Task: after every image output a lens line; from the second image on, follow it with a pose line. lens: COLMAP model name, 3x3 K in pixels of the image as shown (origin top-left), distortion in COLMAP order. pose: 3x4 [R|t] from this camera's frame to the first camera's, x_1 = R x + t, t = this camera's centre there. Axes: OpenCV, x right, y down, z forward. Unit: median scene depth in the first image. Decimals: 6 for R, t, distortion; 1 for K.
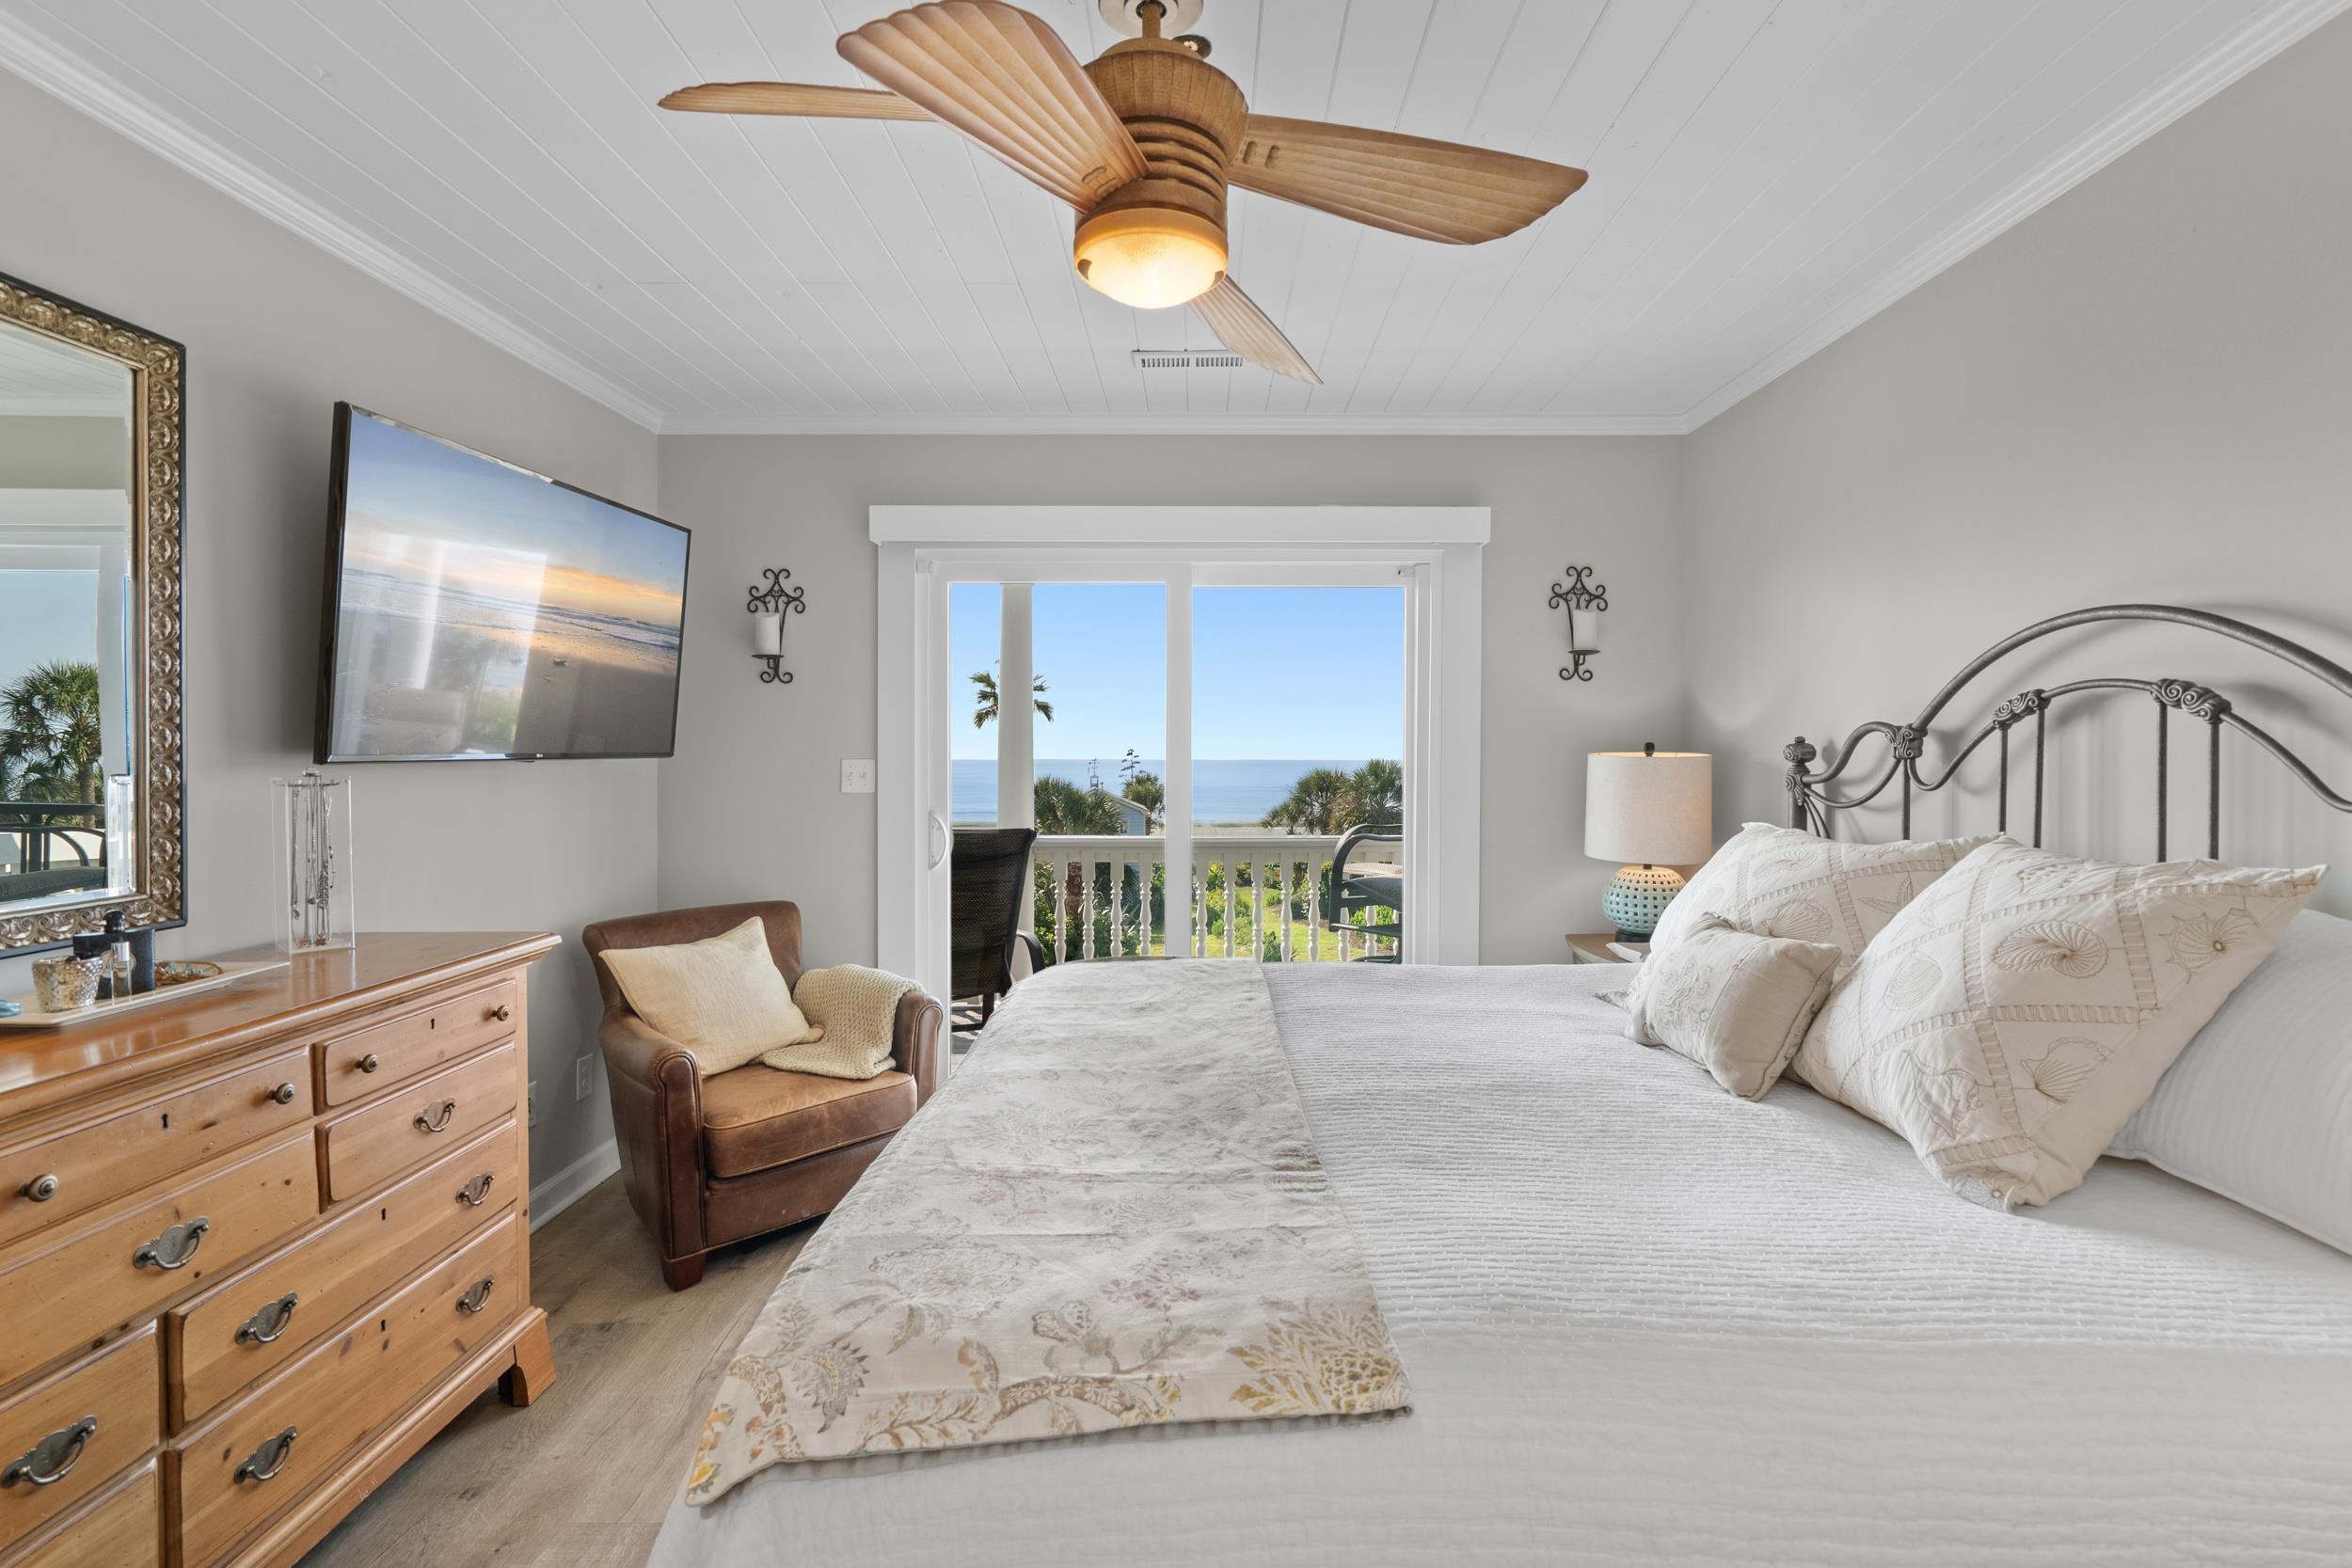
lens RADIAL K [[1076.4, 0, 1206.0], [0, 1076.4, 757.3], [0, 0, 1]] dist [-0.007616, 0.002302]
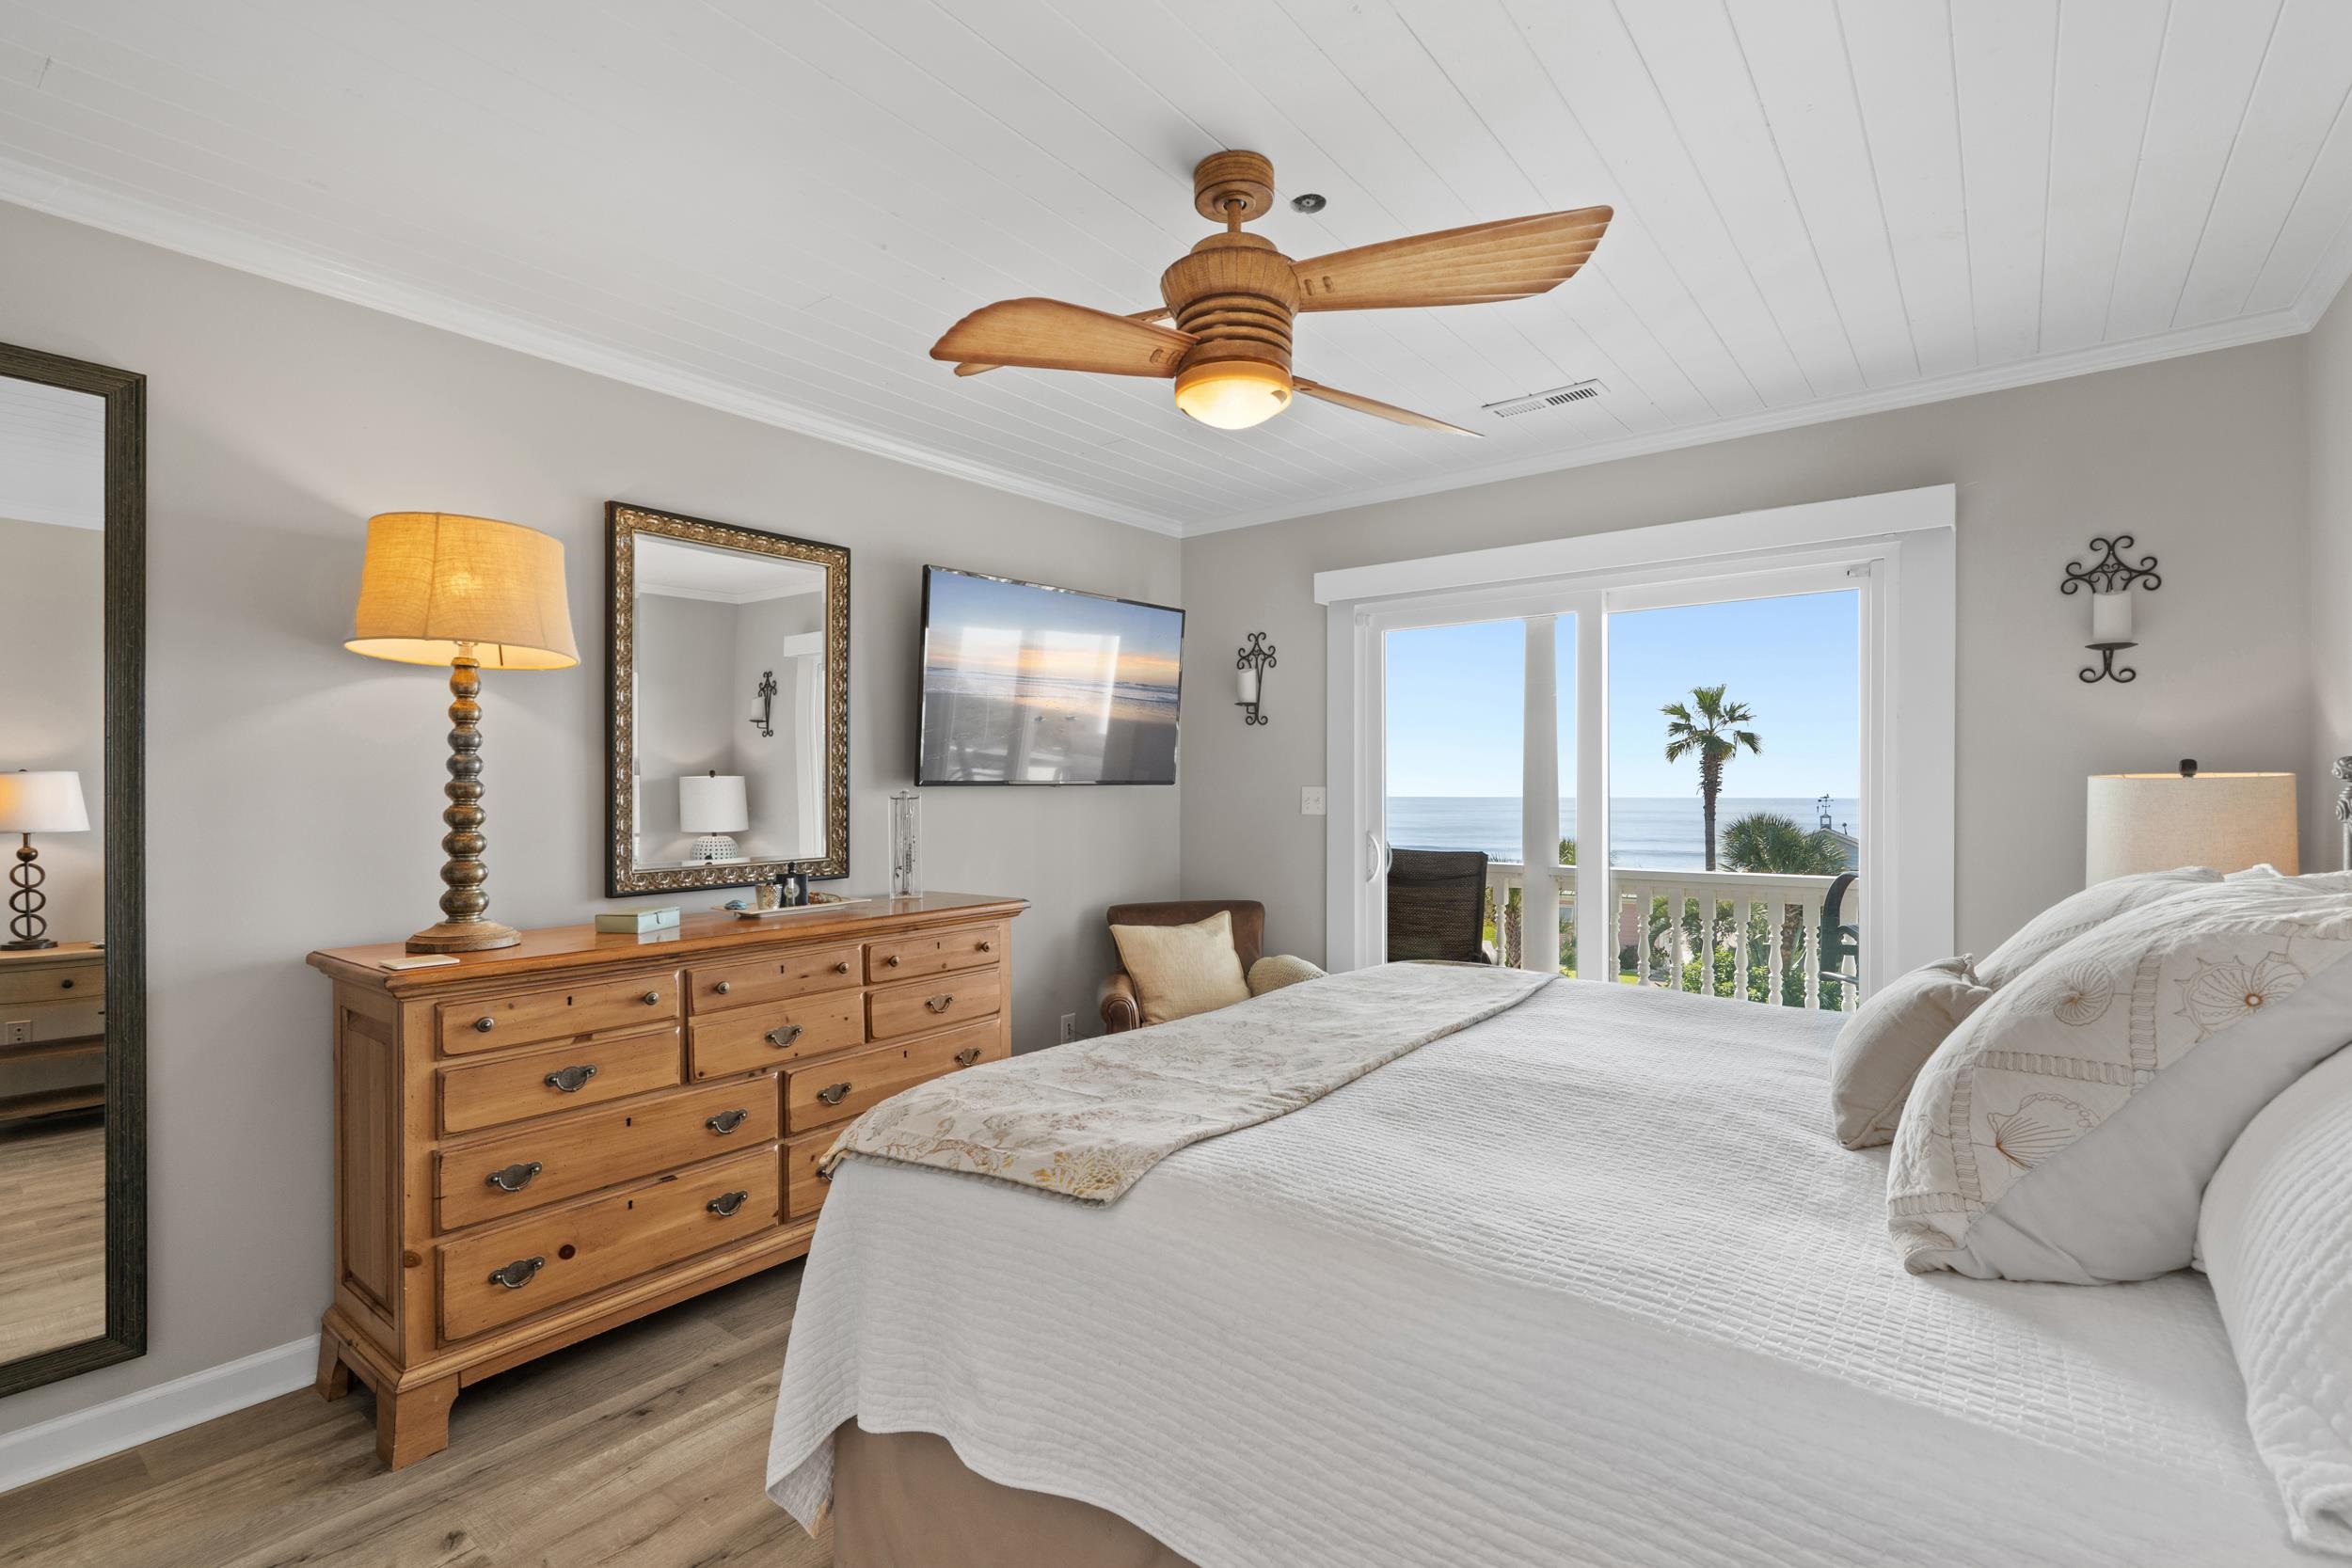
lens RADIAL K [[1076.4, 0, 1188.3], [0, 1076.4, 783.3], [0, 0, 1]] dist [-0.007616, 0.002302]
pose [[0.790115, -0.006104, -0.612929, 0.538523], [-0.000328, 0.999946, -0.010380, 0.018937], [0.612959, 0.008402, 0.790070, -0.050369]]
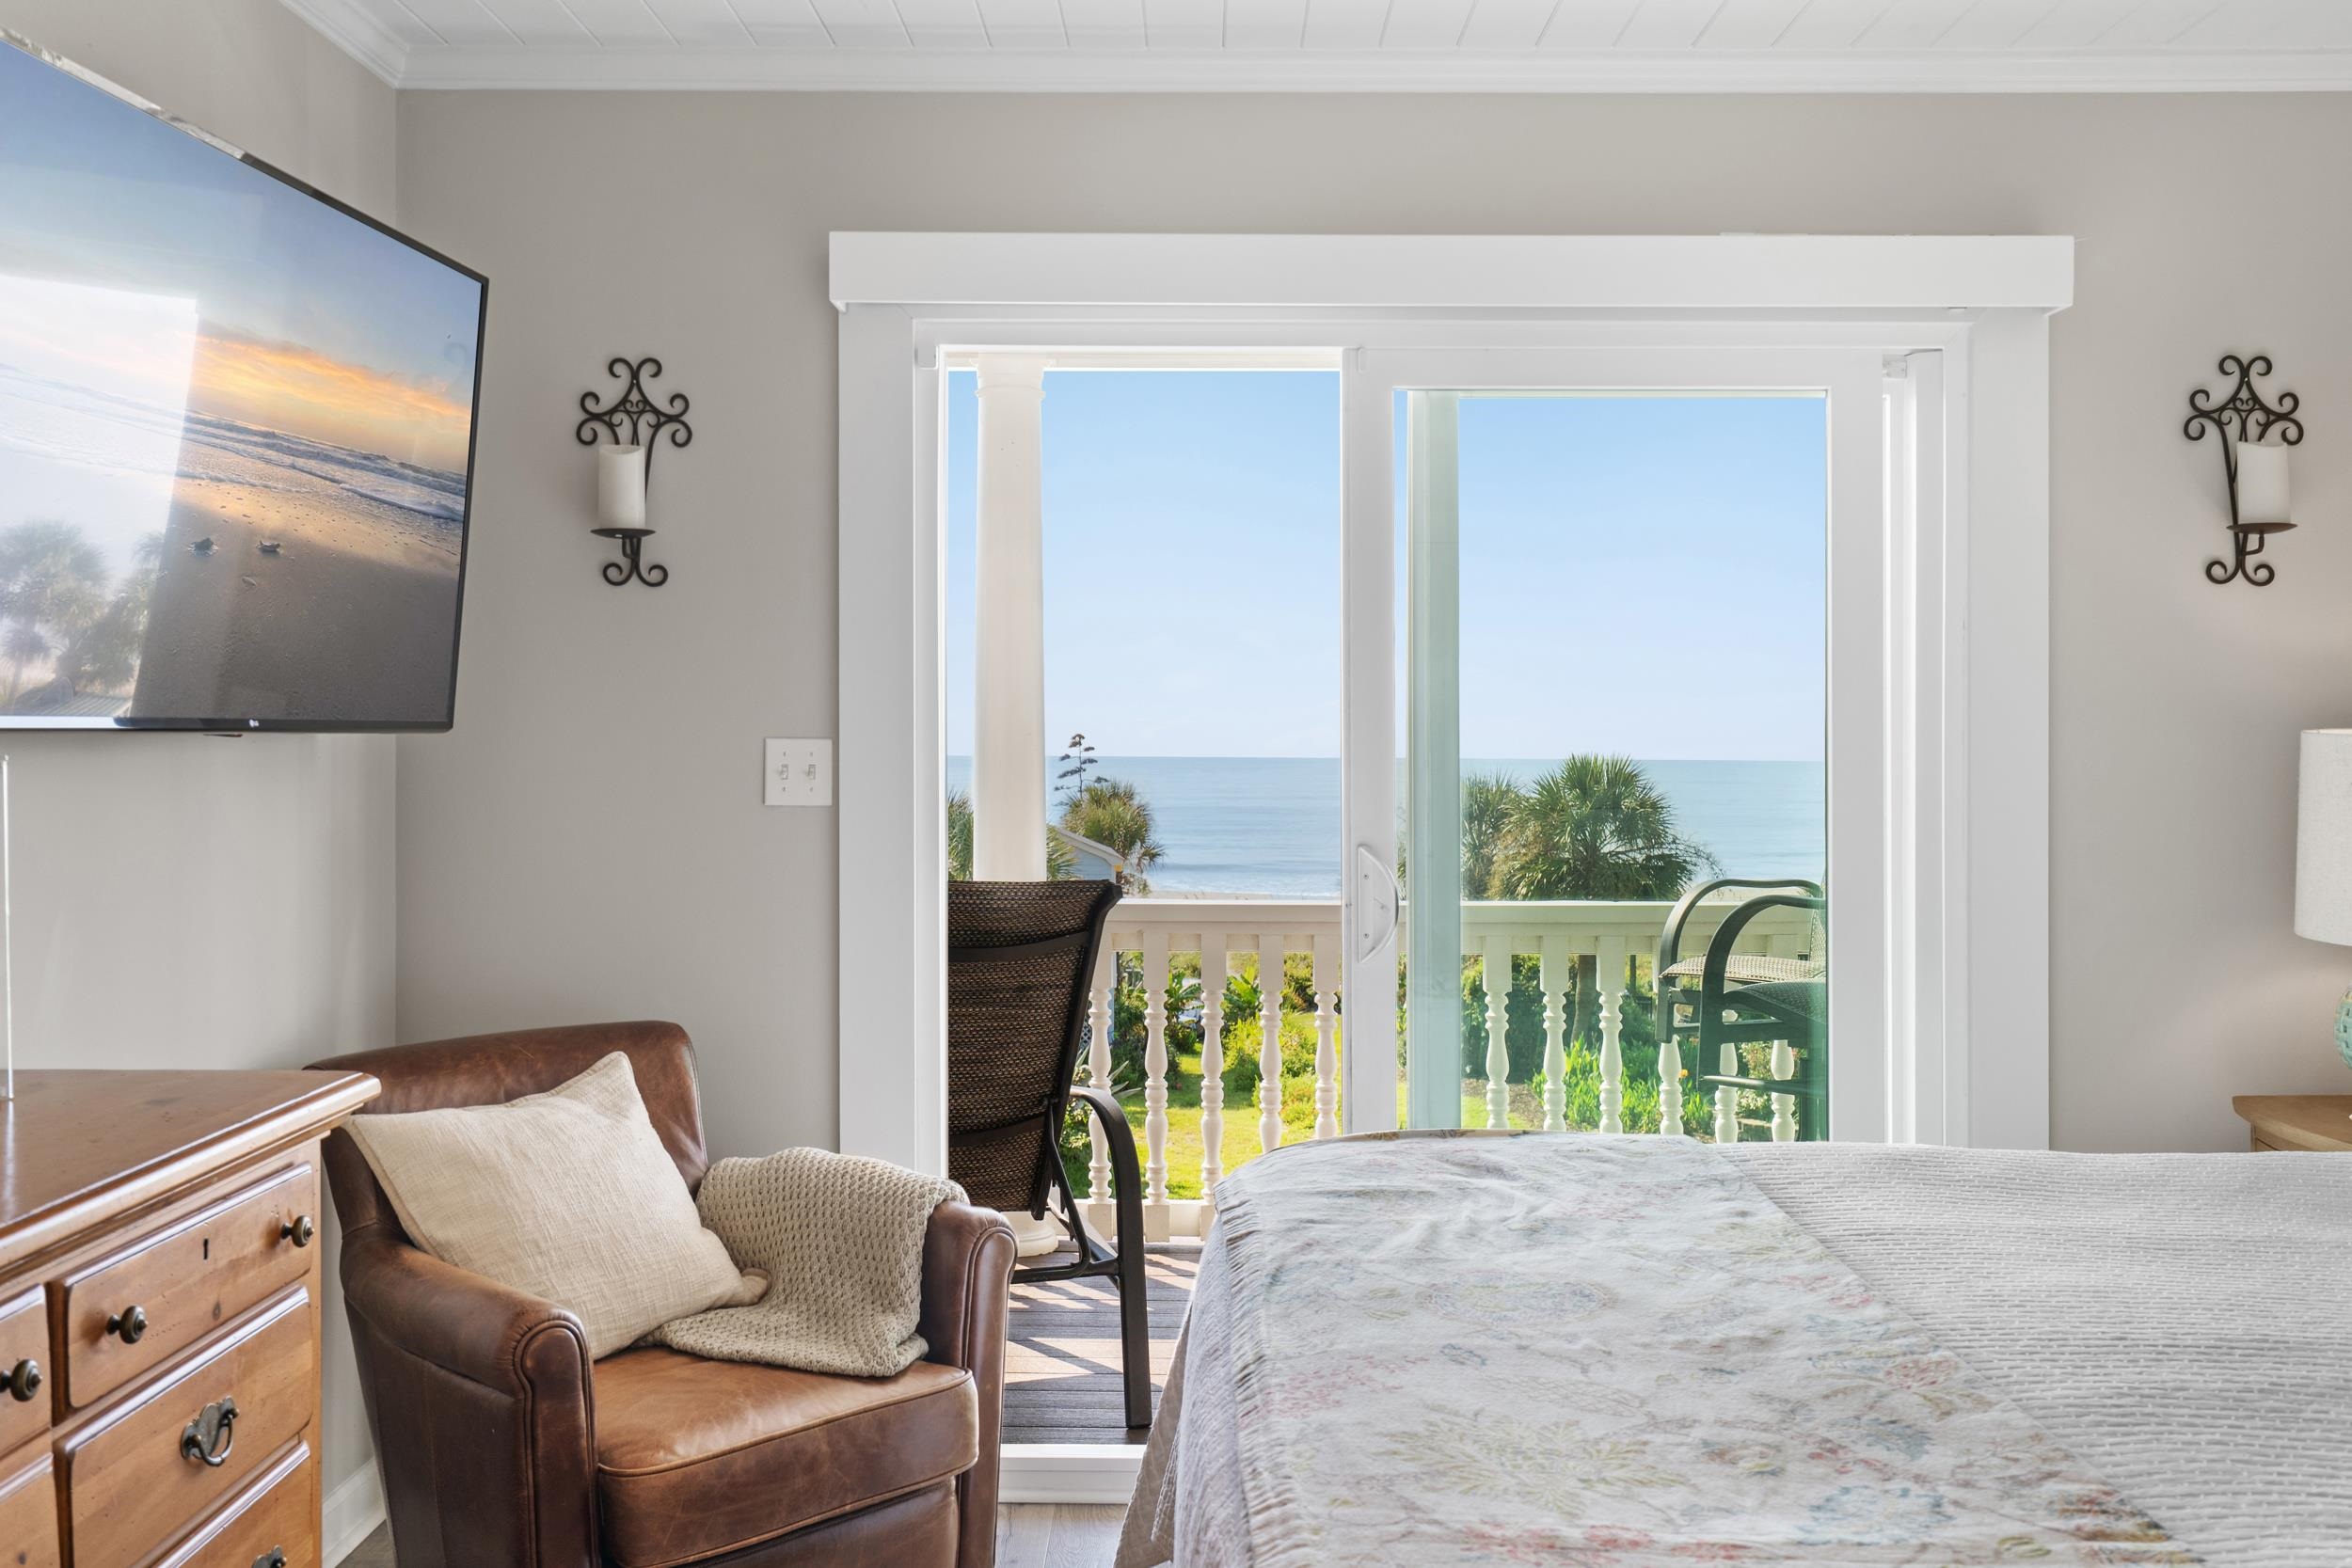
lens RADIAL K [[2166.1, 0, 1191.2], [0, 2166.1, 733.6], [0, 0, 1]] dist [0.005490, 0.000000]
pose [[0.999942, 0.003338, -0.010257, -0.236921], [-0.003436, 0.999949, -0.009466, 0.015132], [0.010225, 0.009501, 0.999903, -0.008810]]
